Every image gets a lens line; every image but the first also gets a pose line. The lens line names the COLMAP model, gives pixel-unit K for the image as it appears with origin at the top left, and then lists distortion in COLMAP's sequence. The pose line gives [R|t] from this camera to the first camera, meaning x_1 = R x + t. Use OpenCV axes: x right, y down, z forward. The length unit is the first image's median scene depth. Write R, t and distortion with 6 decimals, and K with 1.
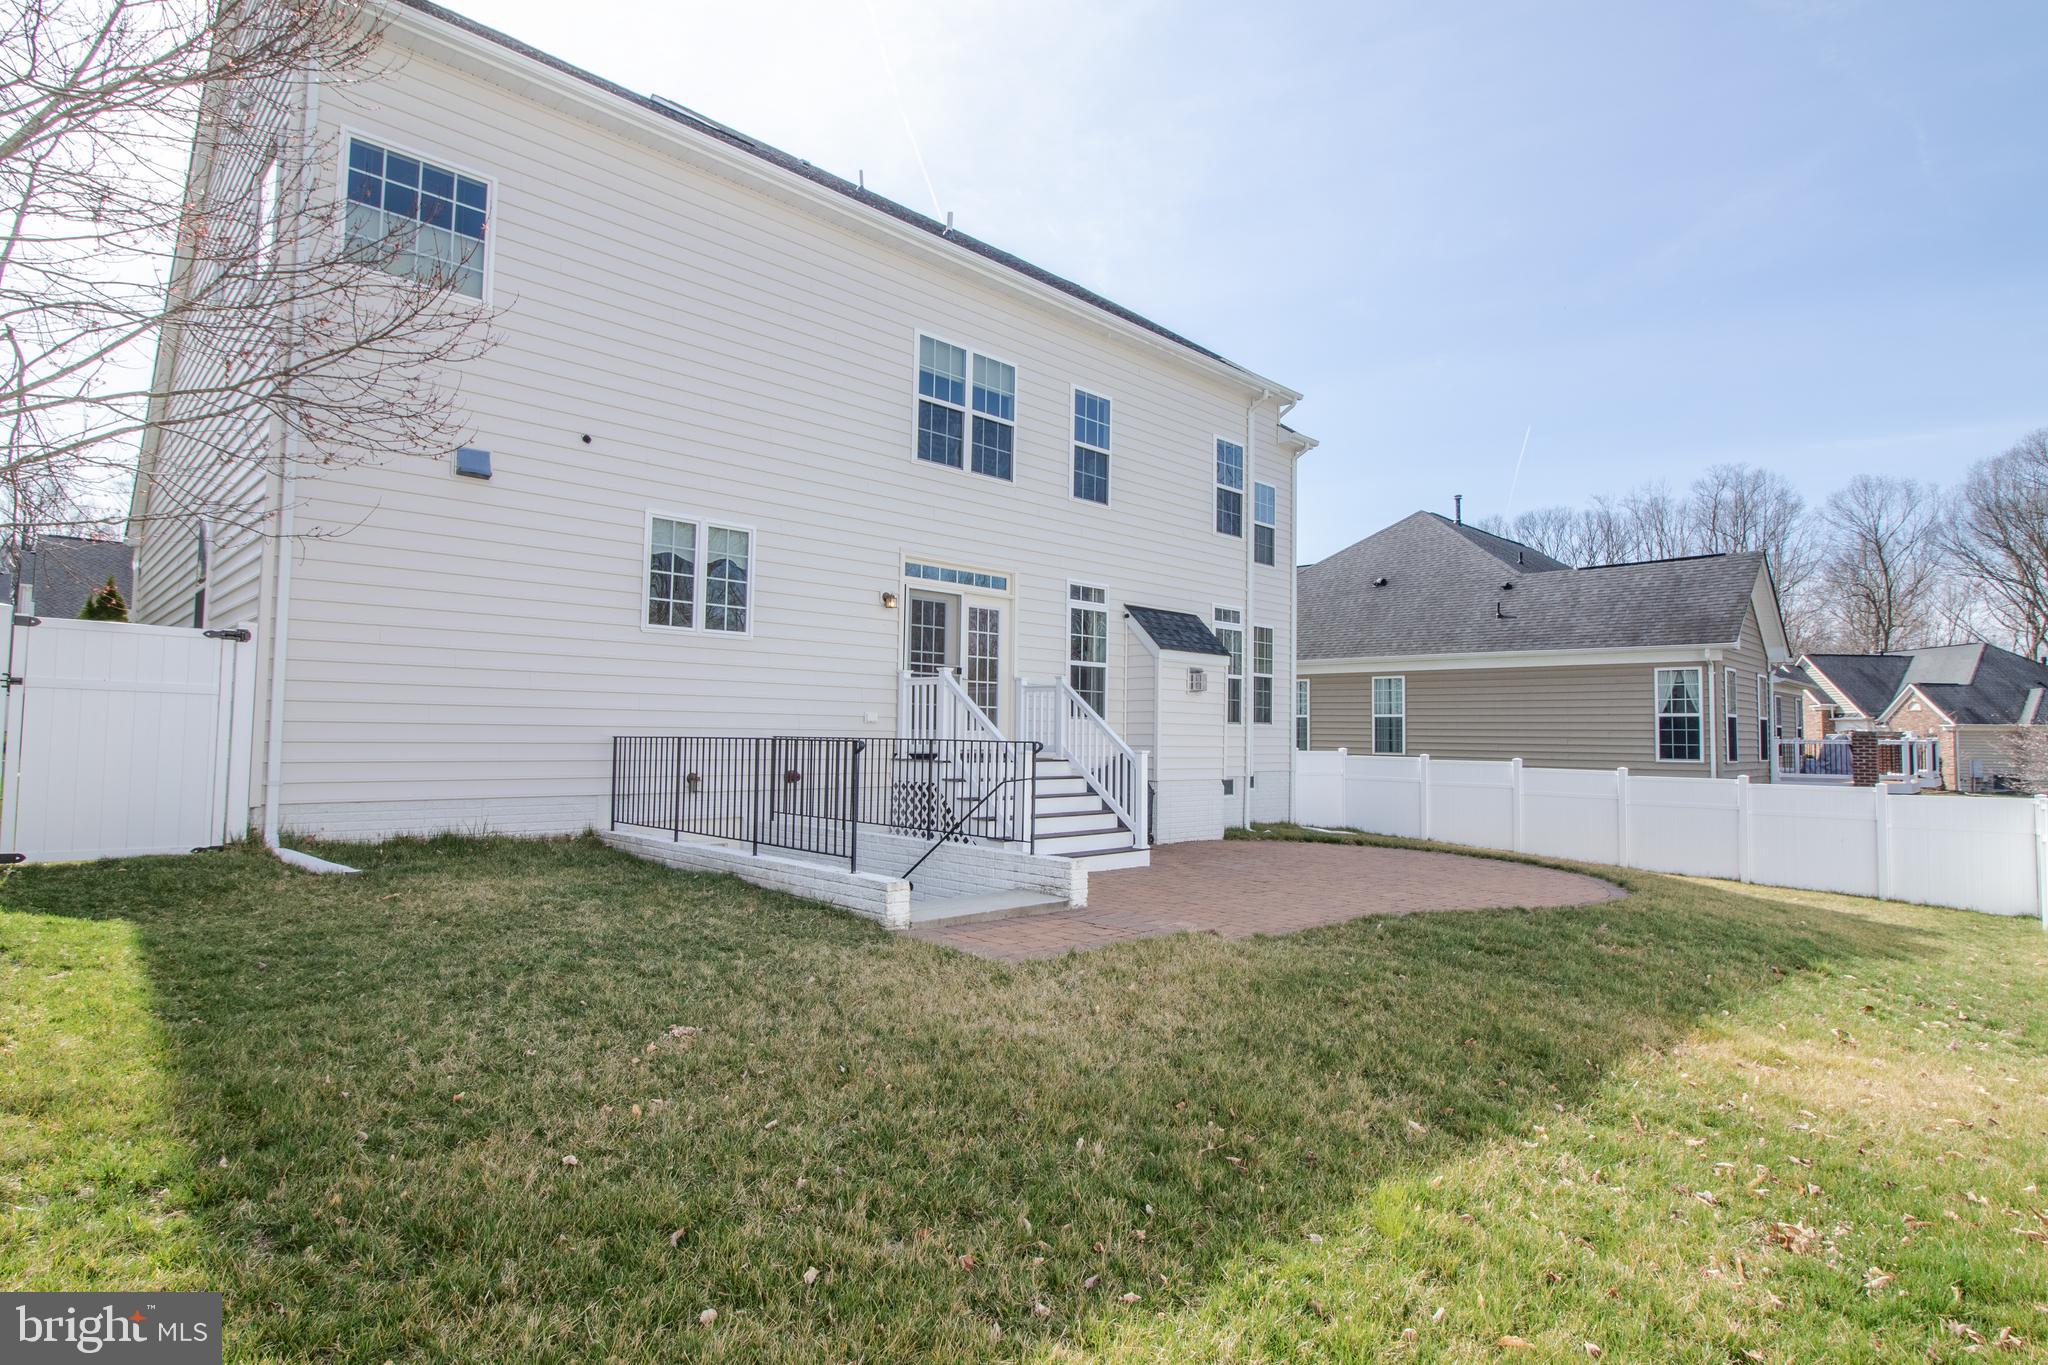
lens RADIAL K [[1083.4, 0, 1024.8], [0, 1083.4, 691.1], [0, 0, 1]] dist [-0.001155, -0.006869]
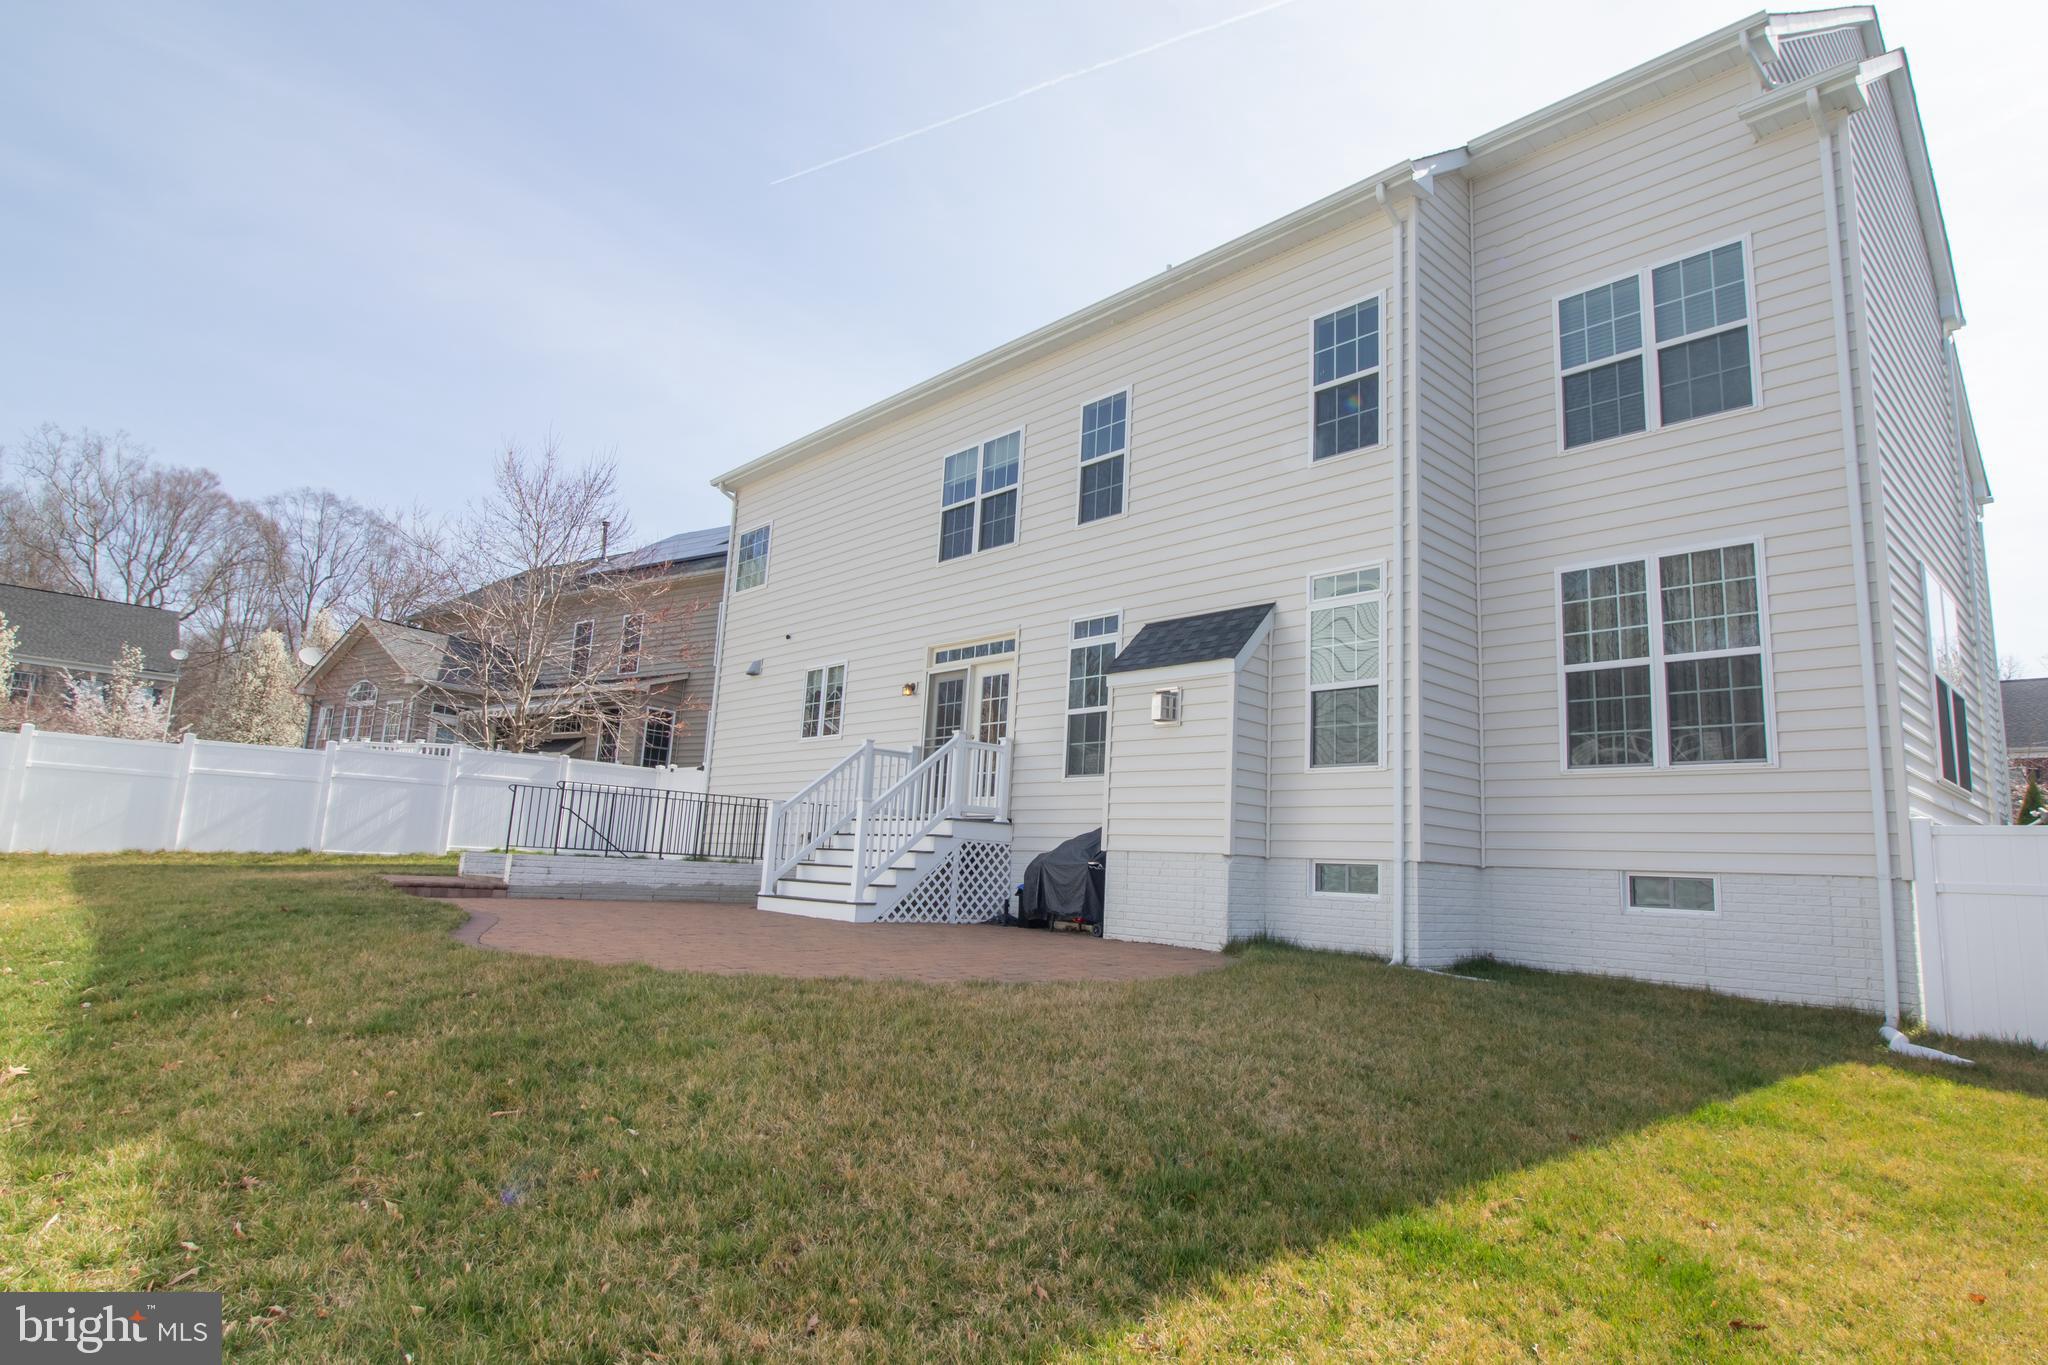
lens RADIAL K [[1102.5, 0, 1024.0], [0, 1102.5, 682.5], [0, 0, 1]] dist [-0.001572, -0.002346]
pose [[-0.021016, -0.180811, -0.983293, 0.970905], [-0.002506, 0.983517, -0.180798, 0.116572], [0.999776, -0.001336, -0.021123, 1.047833]]
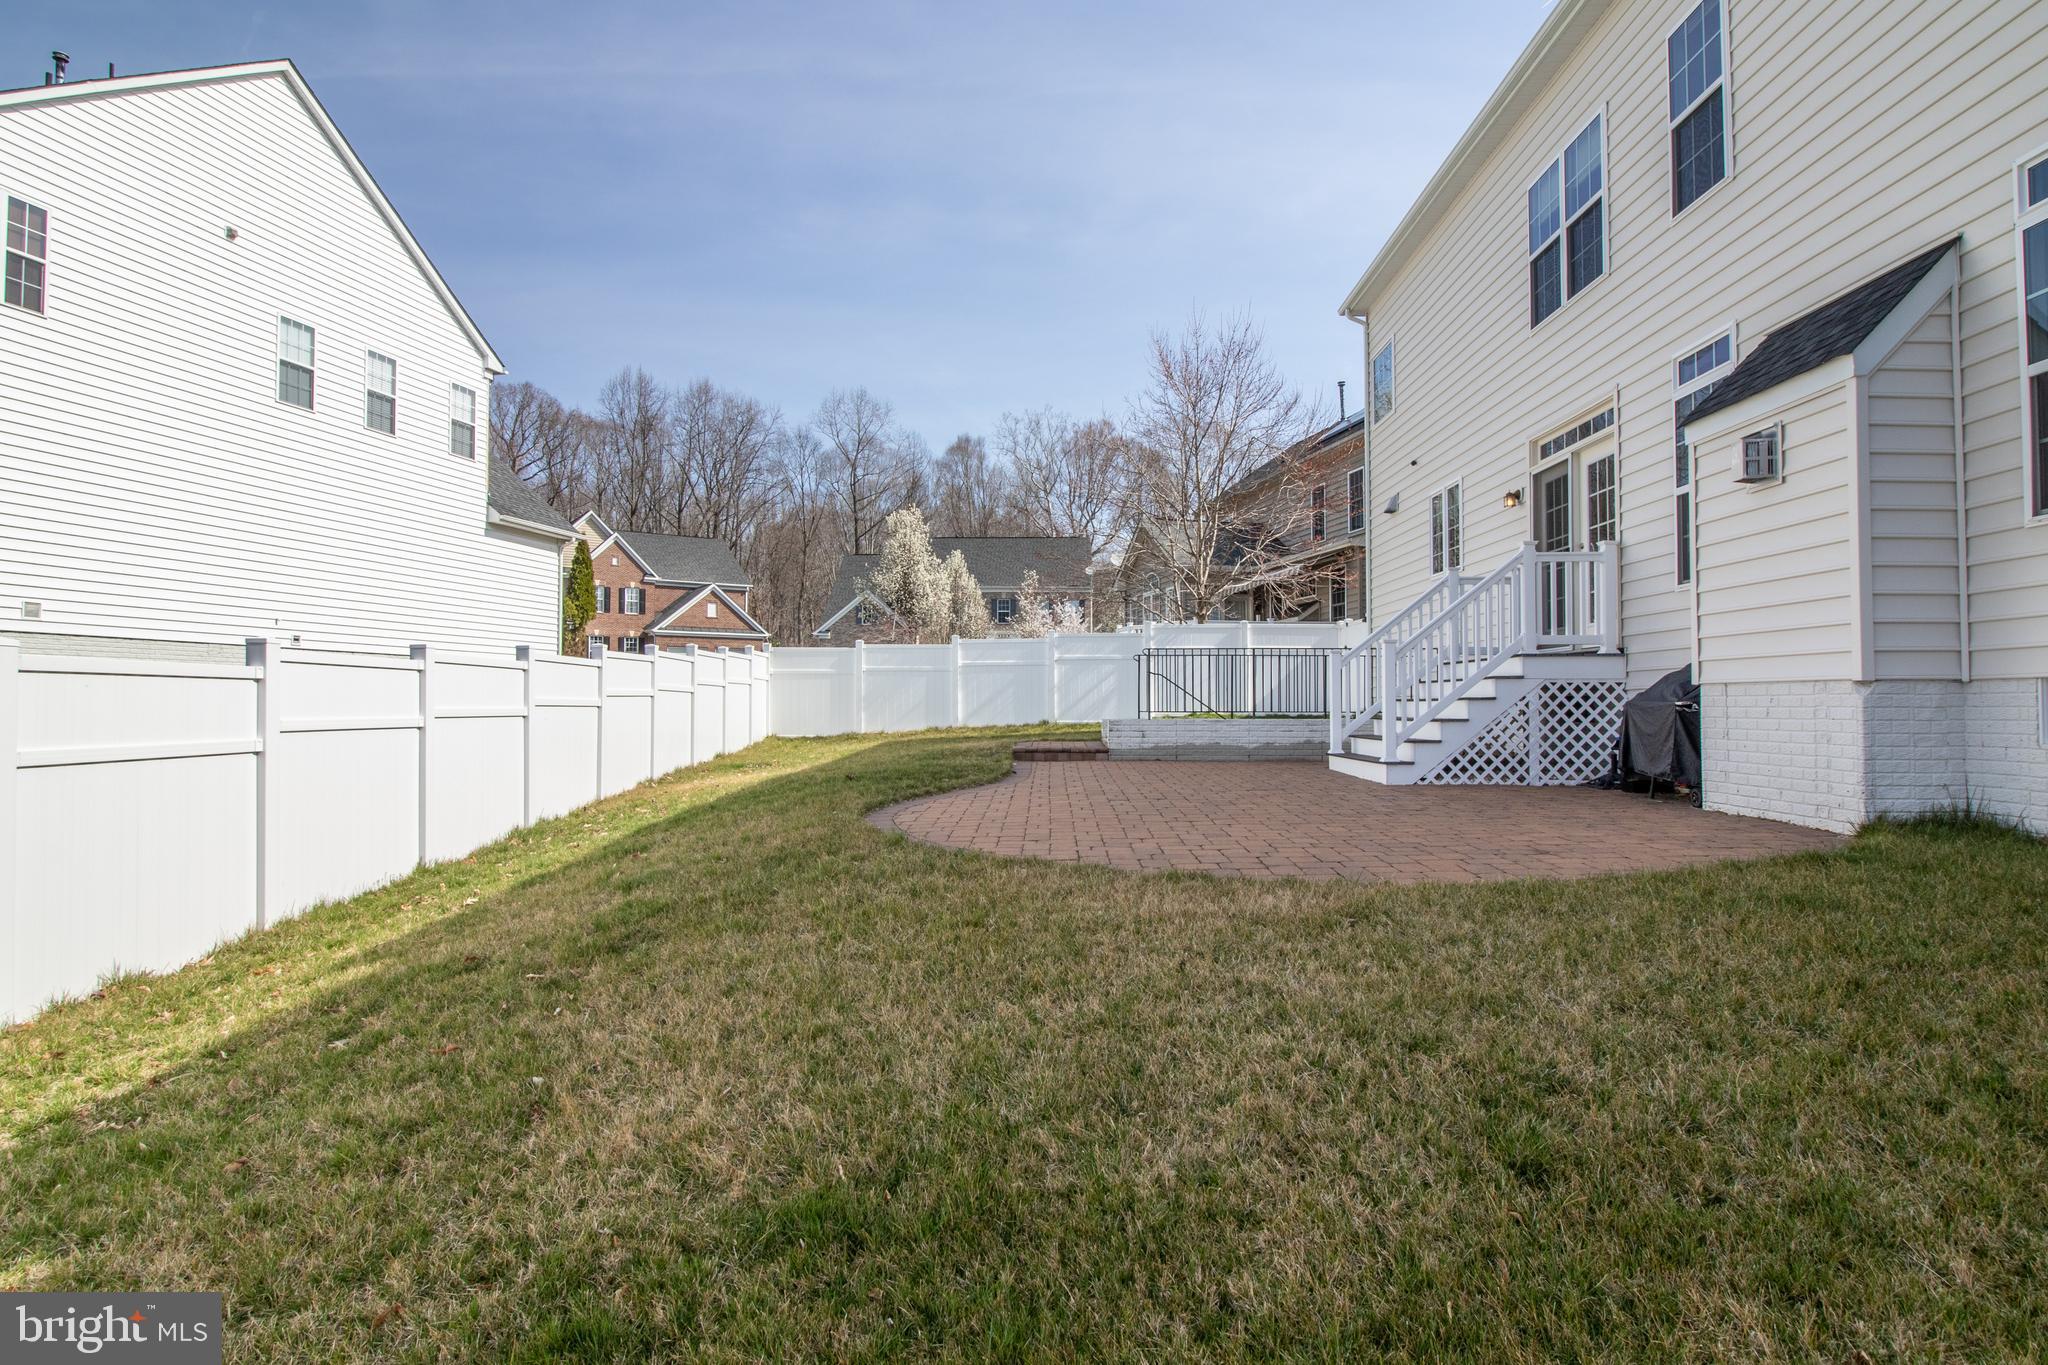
lens RADIAL K [[1074.7, 0, 1030.9], [0, 1074.7, 675.9], [0, 0, 1]] dist [0.002818, -0.012034]
pose [[-0.713982, -0.029432, -0.699546, 0.766404], [0.024359, 0.997467, -0.066828, 0.115260], [0.699741, -0.064754, -0.711456, 1.245487]]
